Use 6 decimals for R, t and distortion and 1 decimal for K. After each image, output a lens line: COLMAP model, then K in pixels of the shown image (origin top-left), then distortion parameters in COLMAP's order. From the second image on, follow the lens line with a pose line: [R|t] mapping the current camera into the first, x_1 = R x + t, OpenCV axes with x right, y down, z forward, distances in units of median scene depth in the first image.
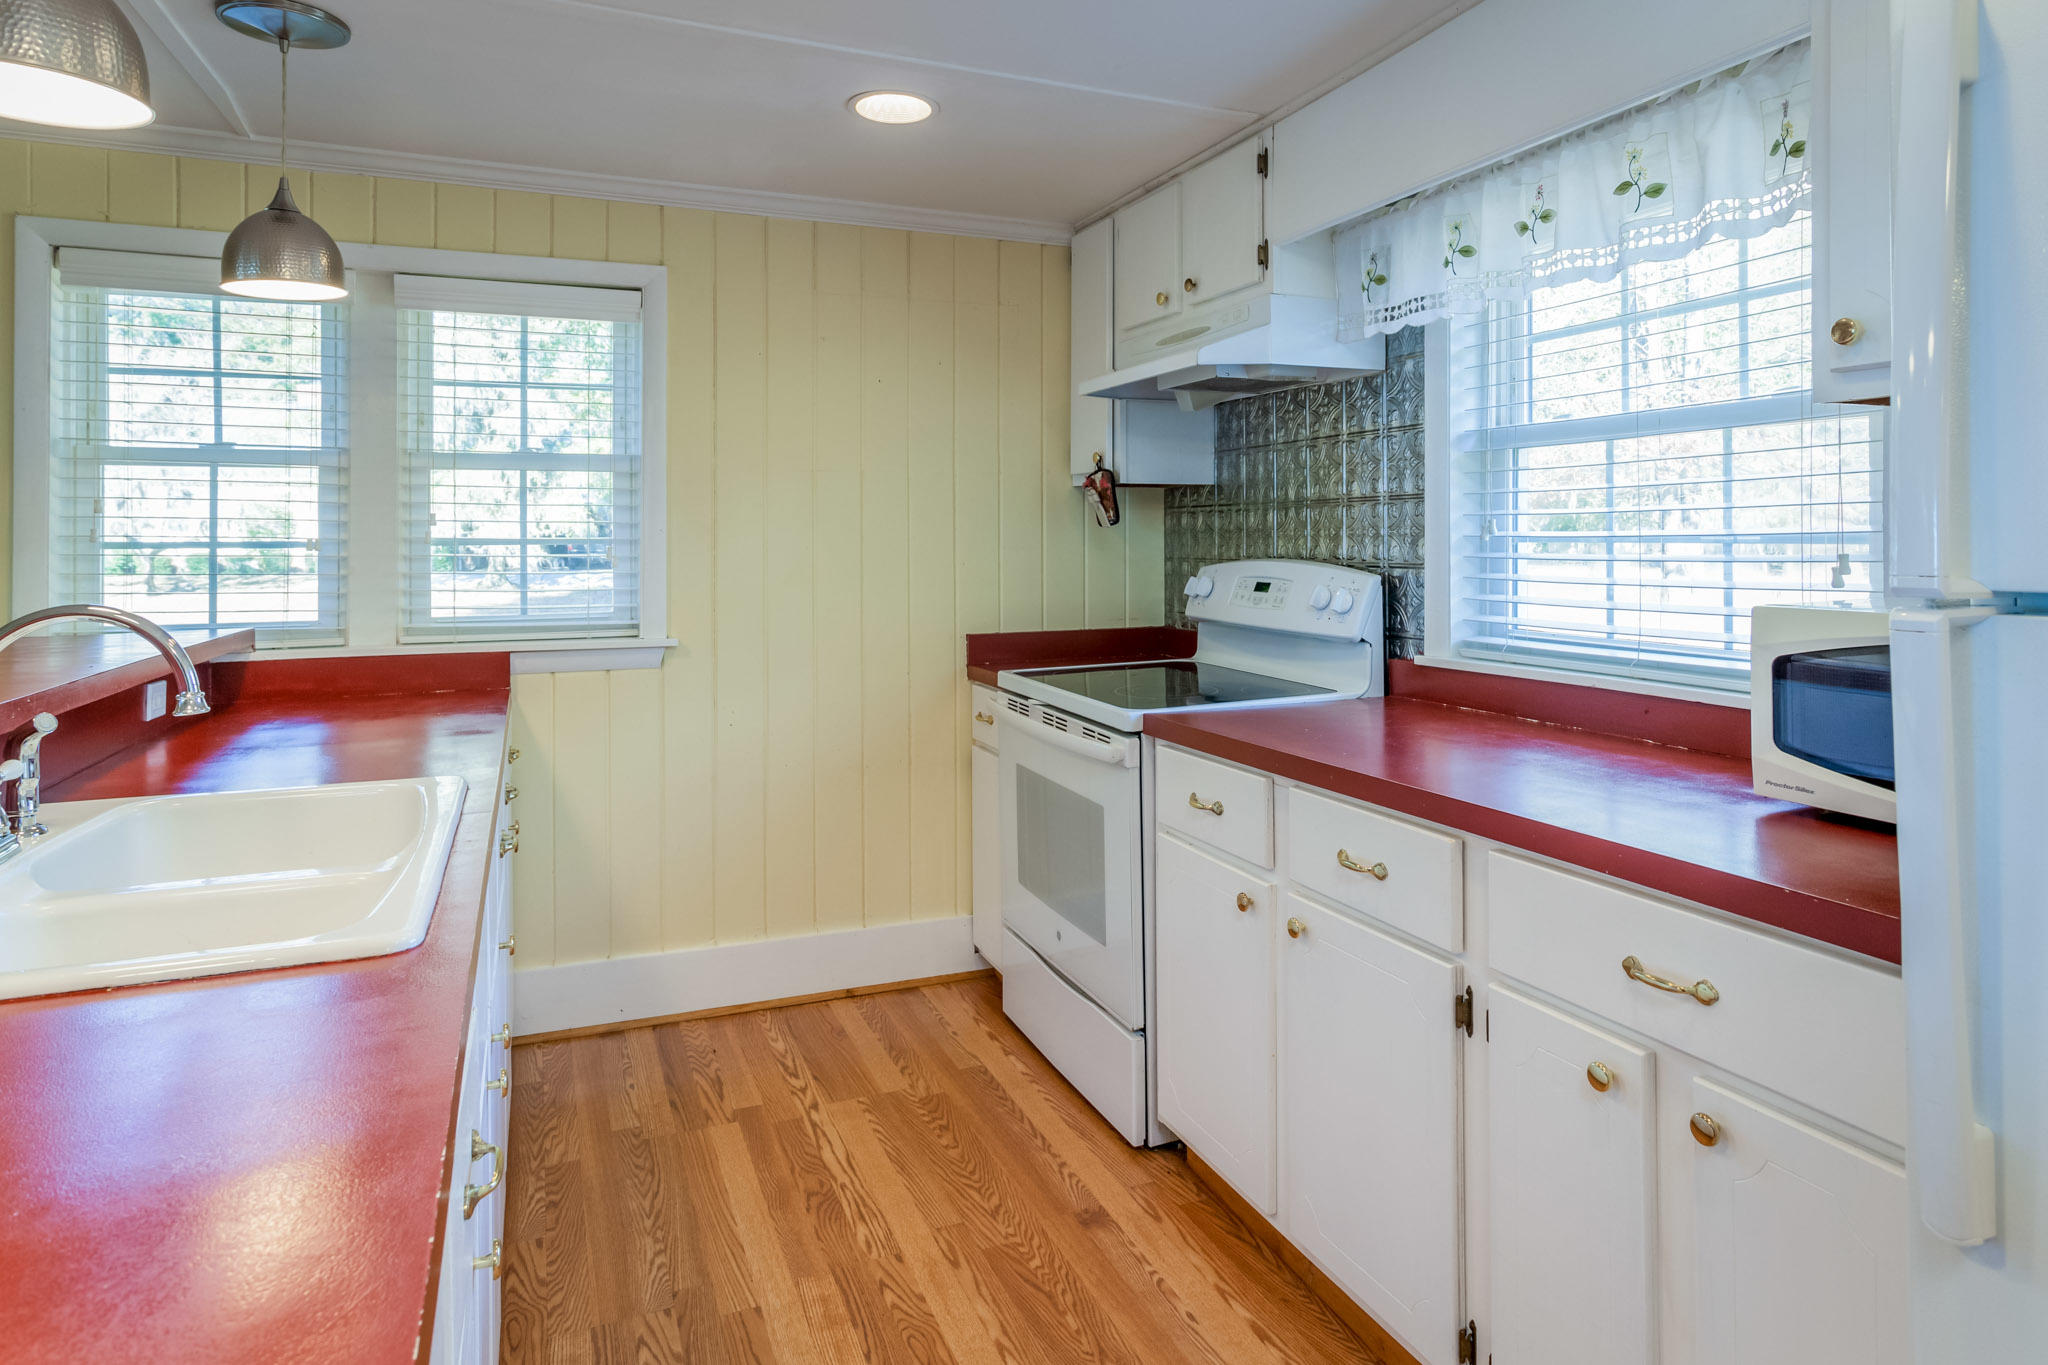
lens RADIAL K [[1225.8, 0, 1055.0], [0, 1225.8, 523.0], [0, 0, 1]] dist [-0.021632, 0.010587]
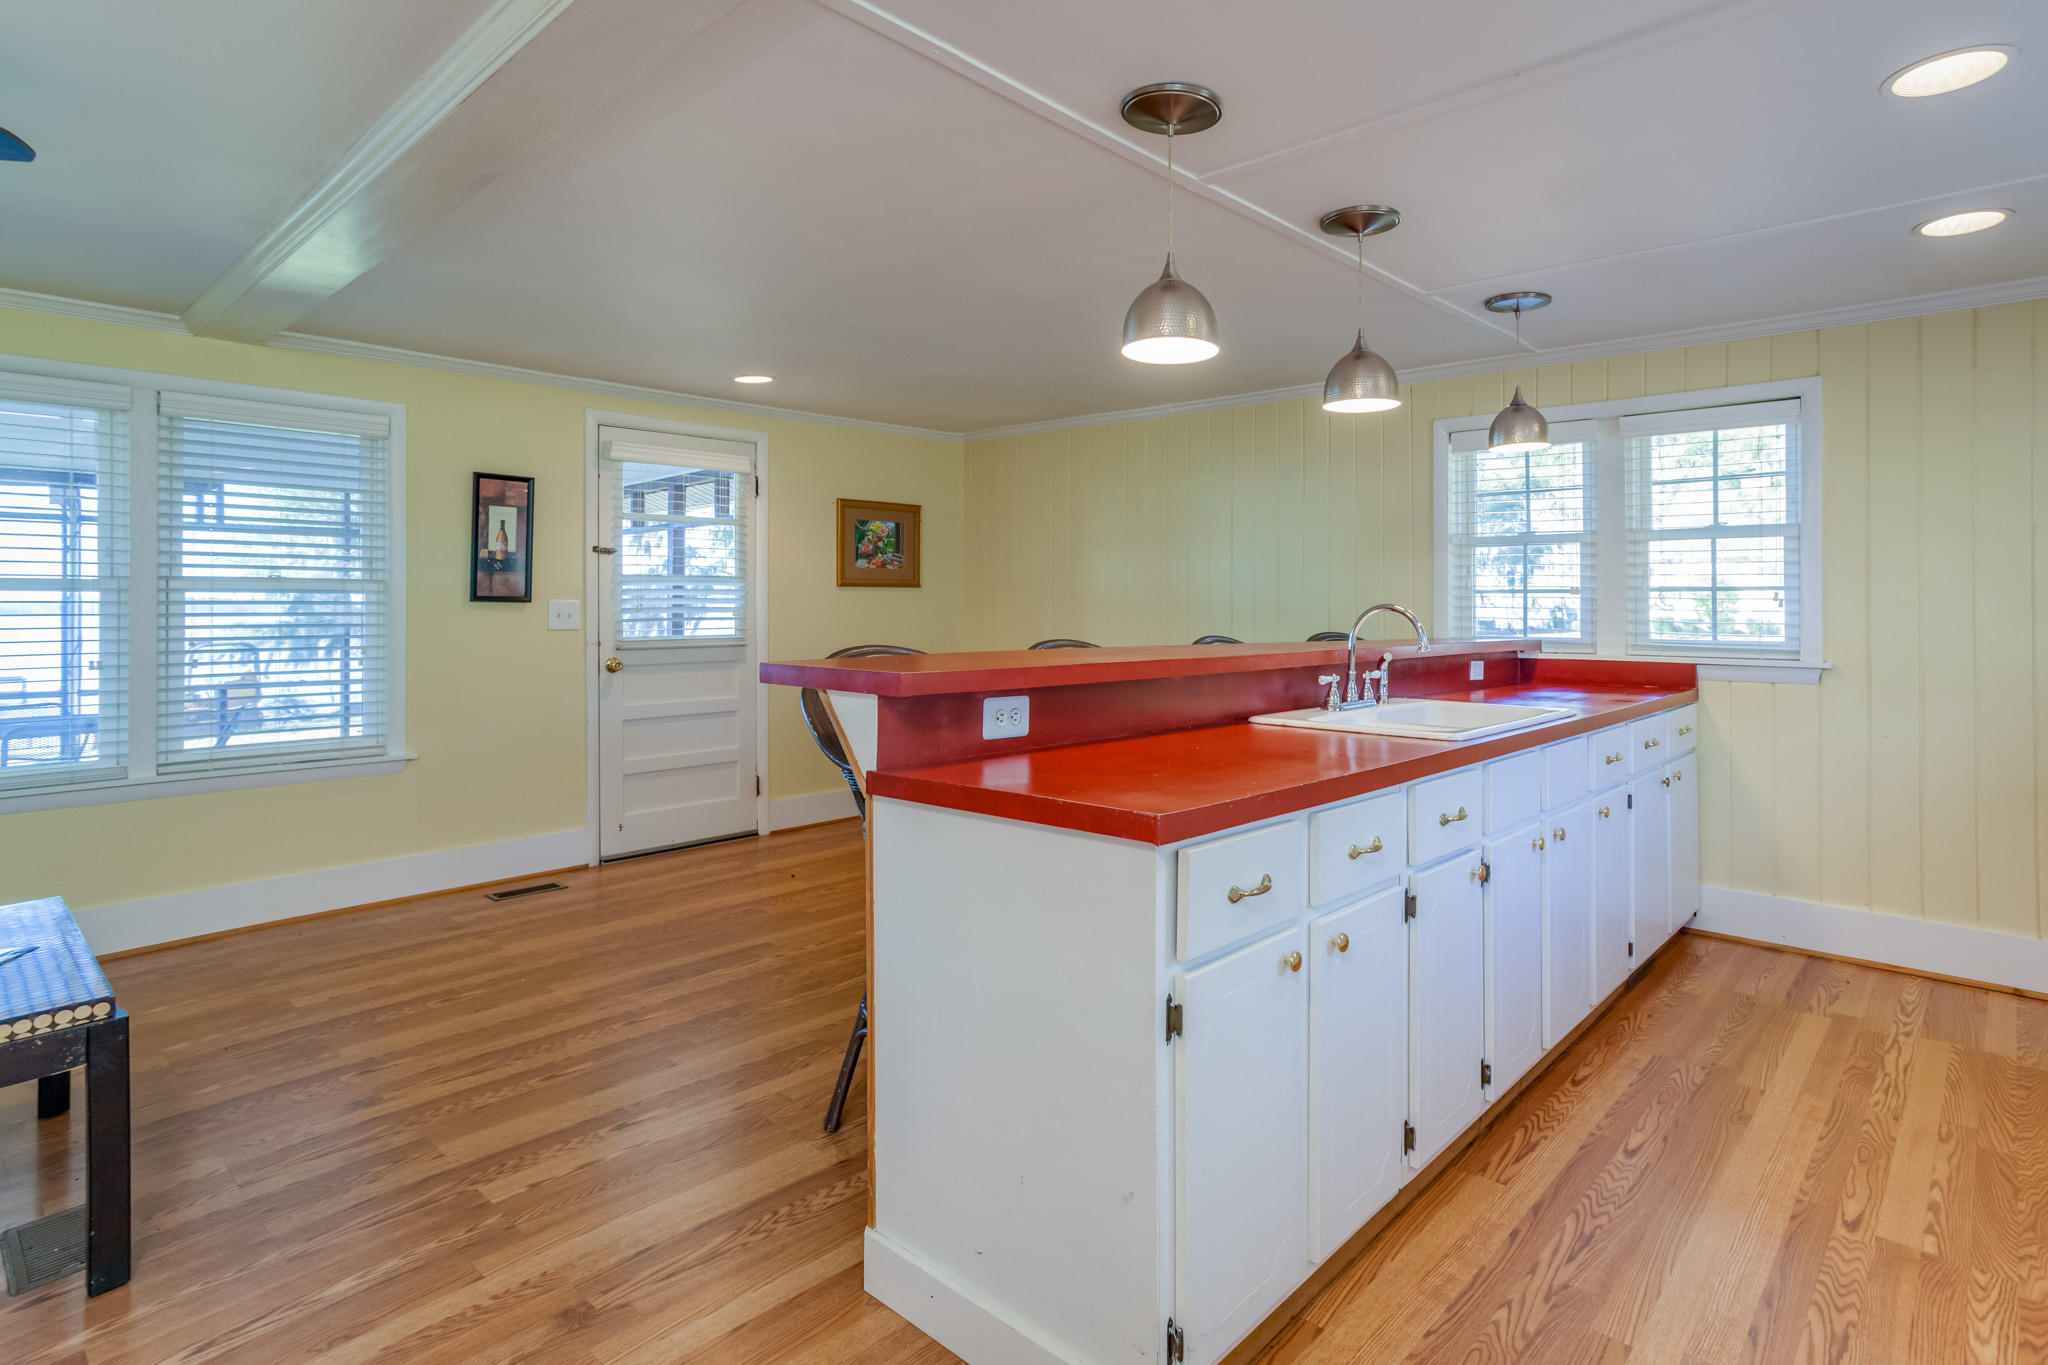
lens RADIAL K [[1072.2, 0, 1076.8], [0, 1072.2, 601.6], [0, 0, 1]] dist [-0.000180, 0.009561]
pose [[0.431571, 0.000580, -0.902079, 0.402699], [0.003453, 0.999991, 0.002295, 0.026858], [0.902072, -0.004105, 0.431565, -0.227162]]
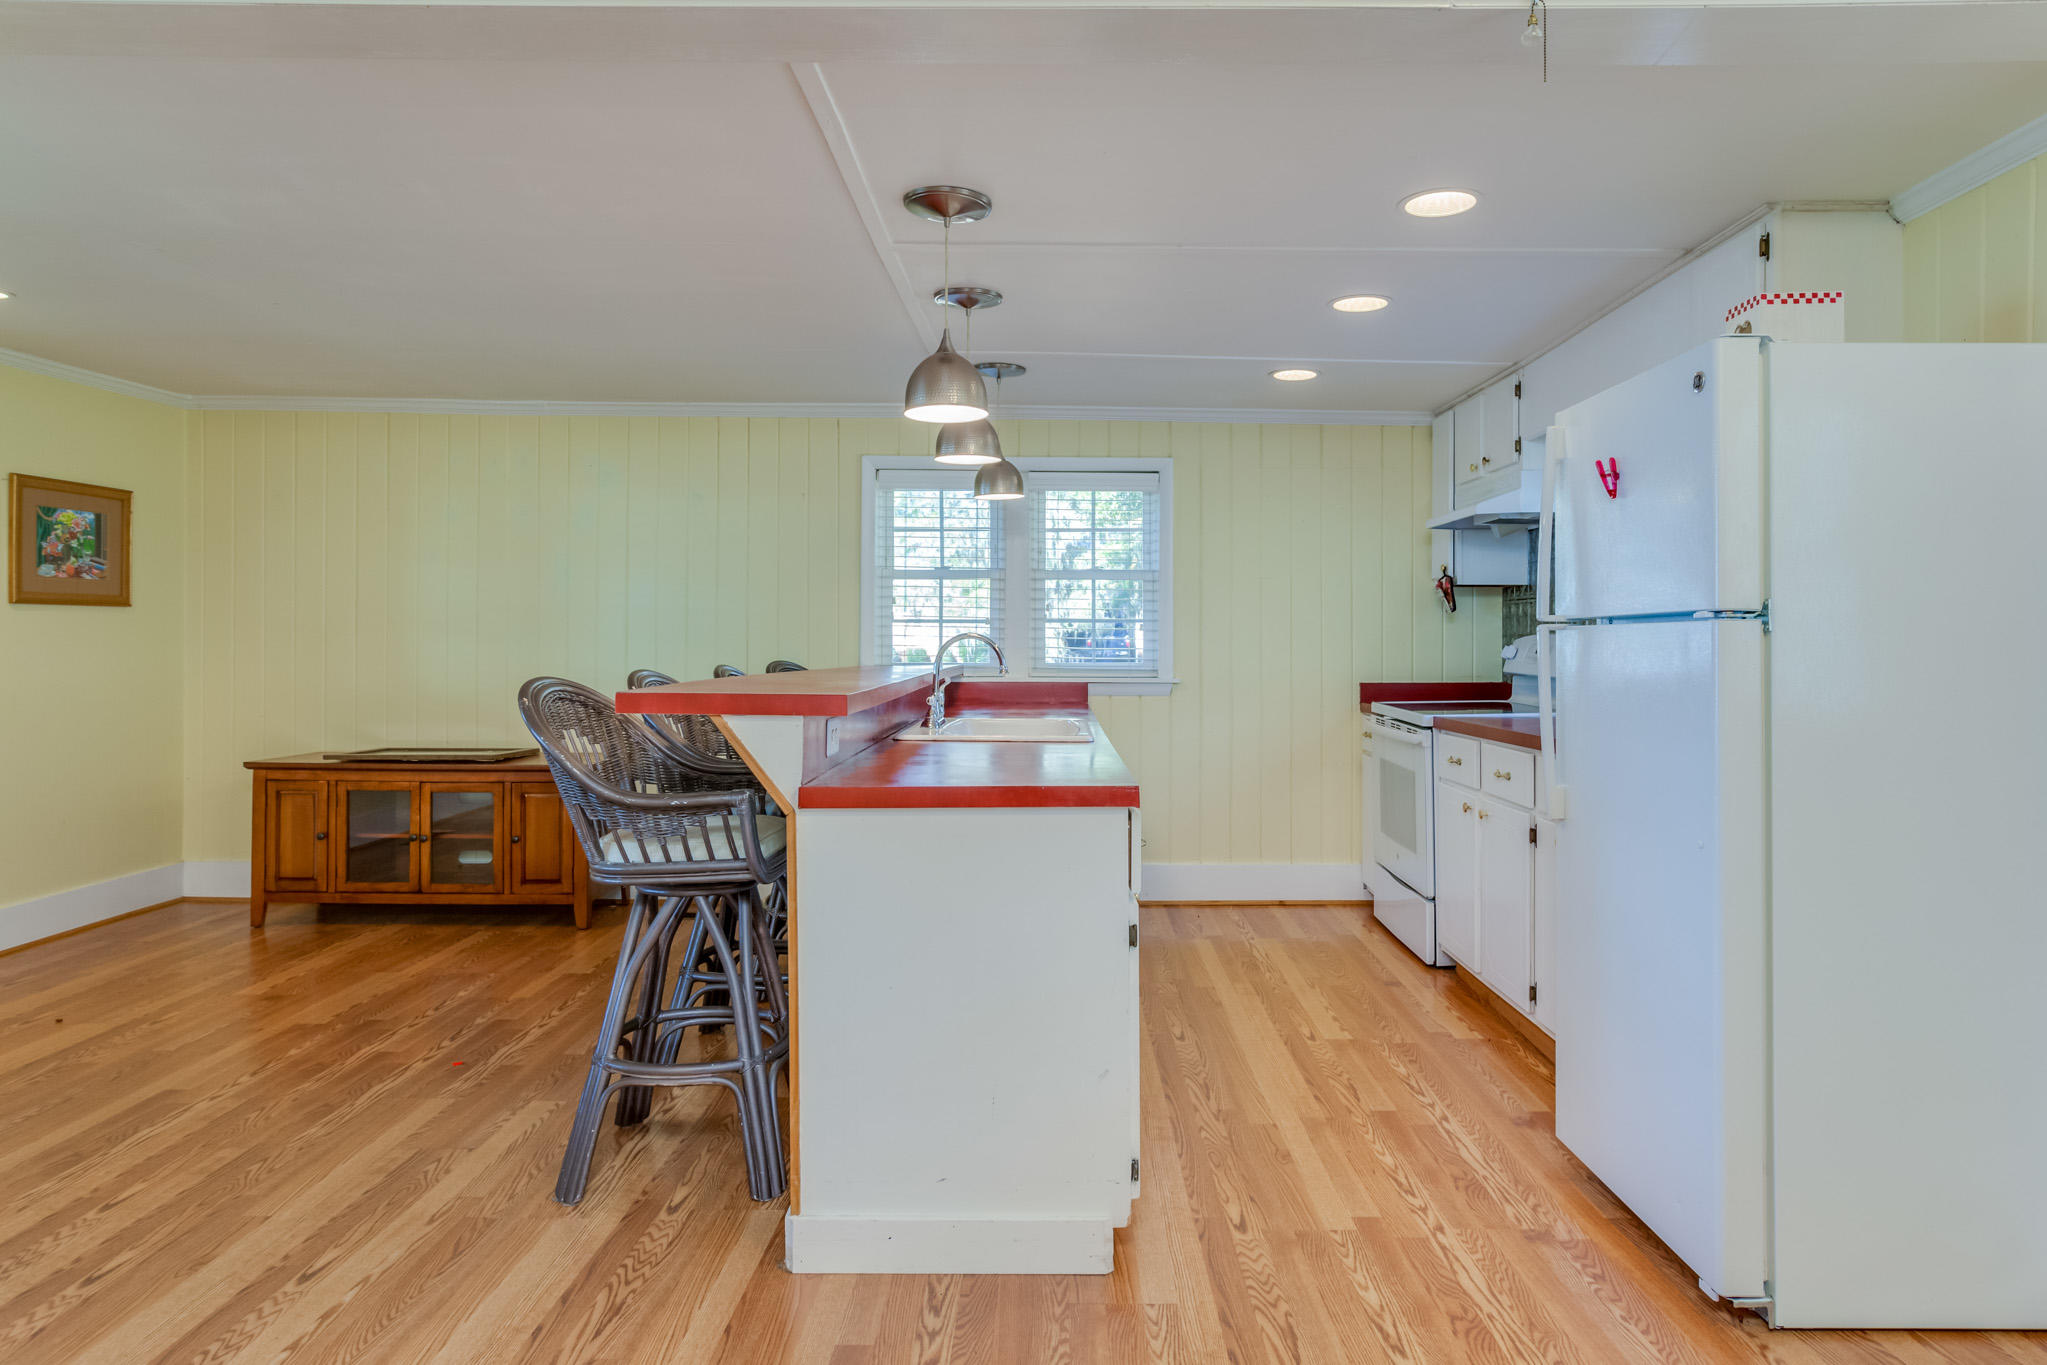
lens RADIAL K [[1276.6, 0, 1066.1], [0, 1276.6, 623.2], [0, 0, 1]] dist [-0.018743, 0.027067]
pose [[0.924111, 0.002831, -0.382114, 0.240620], [-0.004112, 0.999988, -0.002536, 0.025530], [0.382102, 0.003915, 0.924112, -0.750522]]
